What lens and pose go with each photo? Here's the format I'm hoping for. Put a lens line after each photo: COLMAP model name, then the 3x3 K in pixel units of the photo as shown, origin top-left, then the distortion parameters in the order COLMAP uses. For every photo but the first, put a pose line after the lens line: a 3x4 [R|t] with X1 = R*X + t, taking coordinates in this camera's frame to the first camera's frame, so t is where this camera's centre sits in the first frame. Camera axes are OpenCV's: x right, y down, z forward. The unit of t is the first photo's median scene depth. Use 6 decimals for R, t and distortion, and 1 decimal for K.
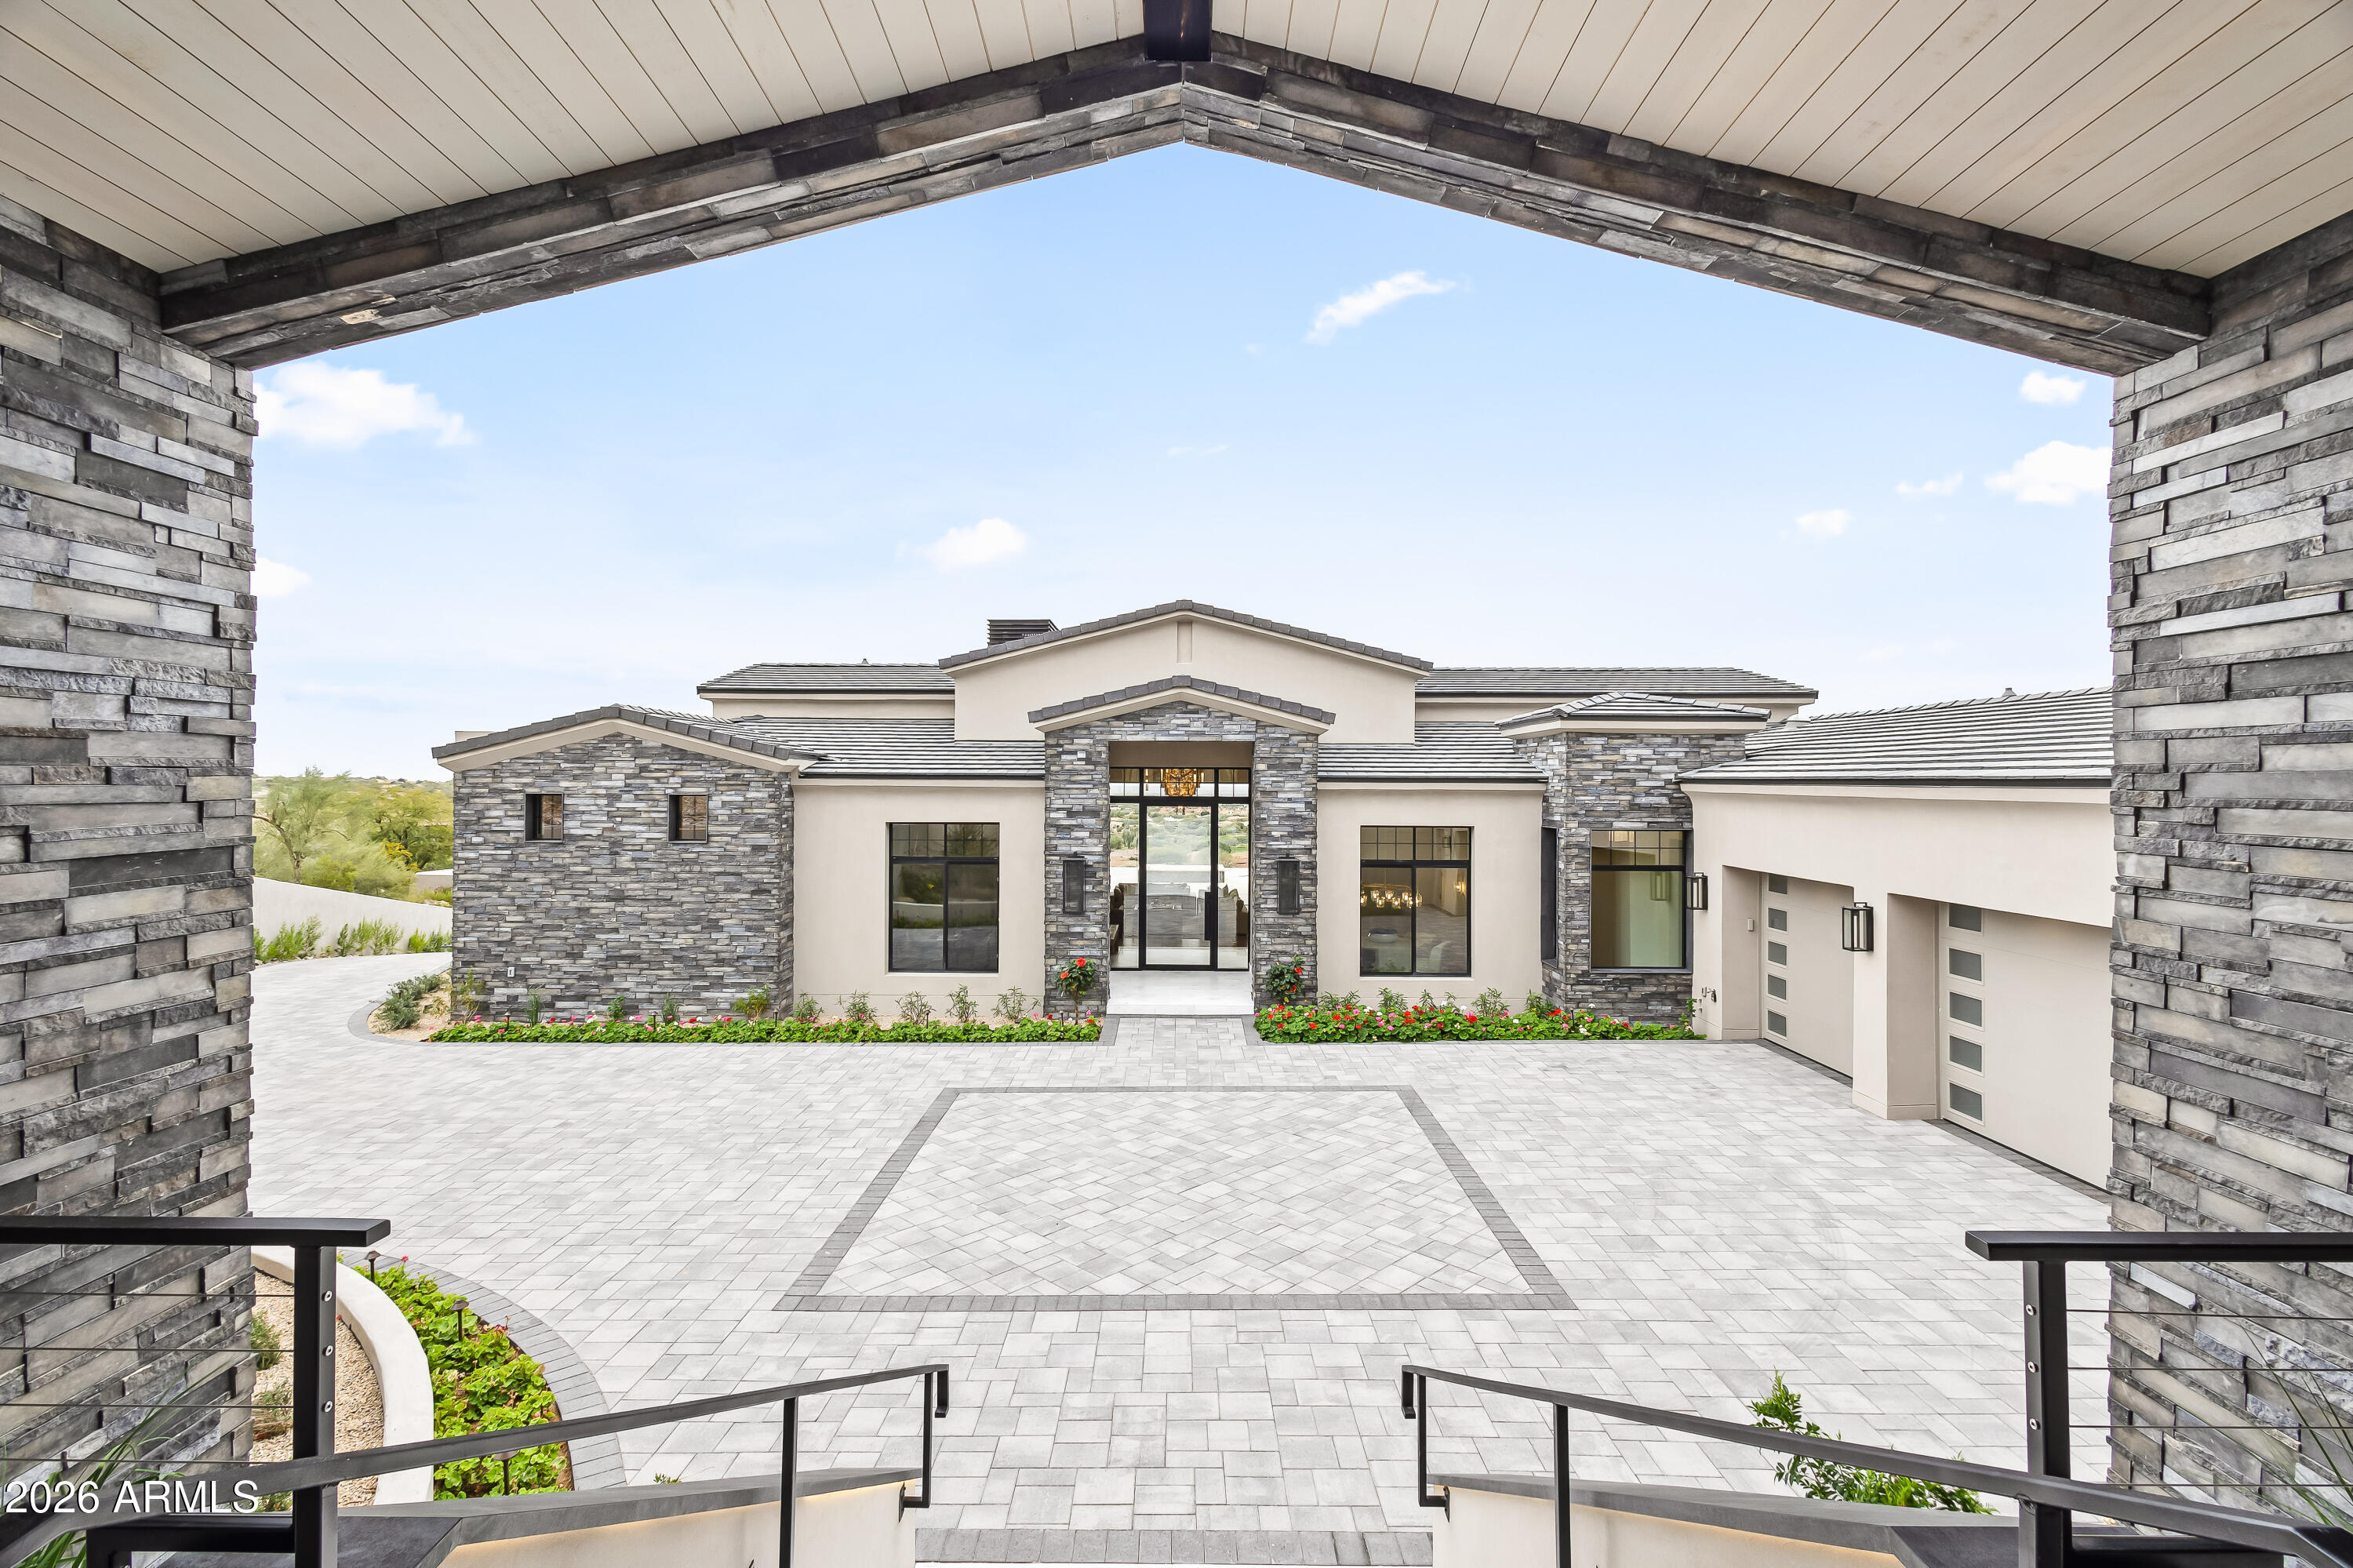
lens RADIAL K [[1081.1, 0, 1177.3], [0, 1081.1, 799.3], [0, 0, 1]] dist [0.009239, 0.000100]
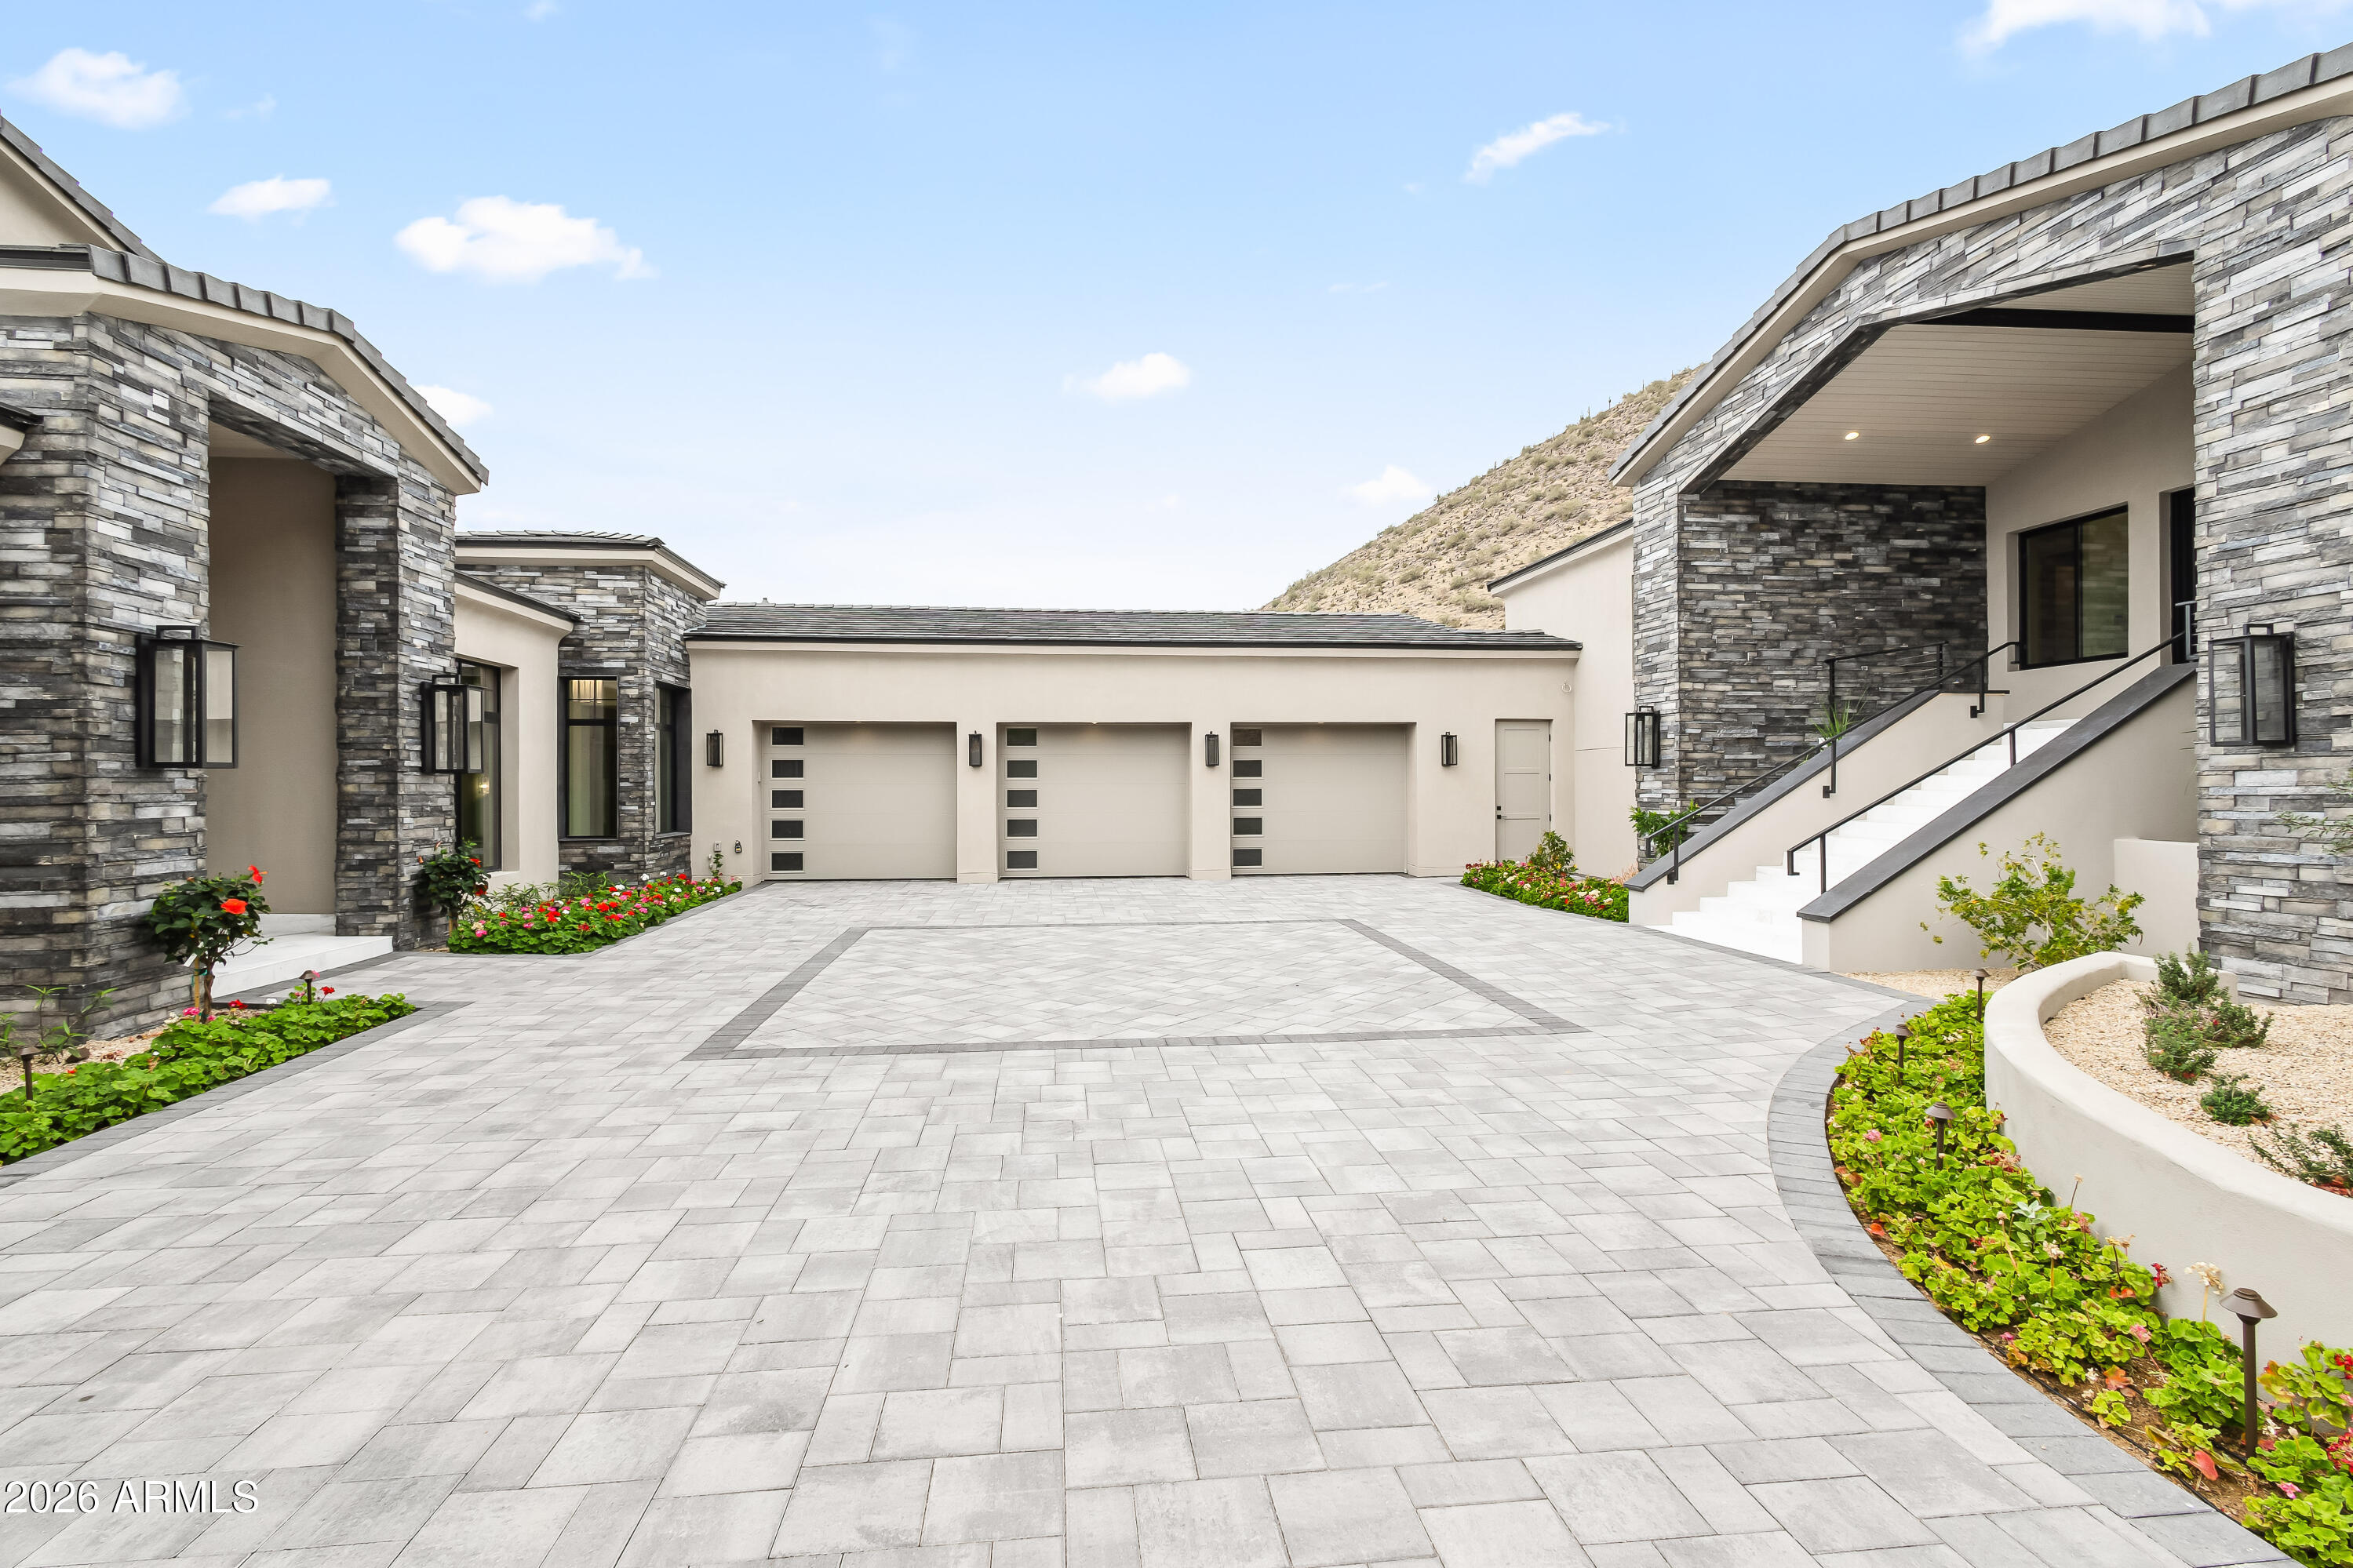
lens RADIAL K [[1114.3, 0, 1176.5], [0, 1114.3, 784.0], [0, 0, 1]] dist [0.004497, -0.000753]
pose [[-0.115700, -0.003491, 0.993278, -0.574188], [0.019915, 0.999785, 0.005834, 0.115352], [-0.993085, 0.020456, -0.115605, 0.662834]]
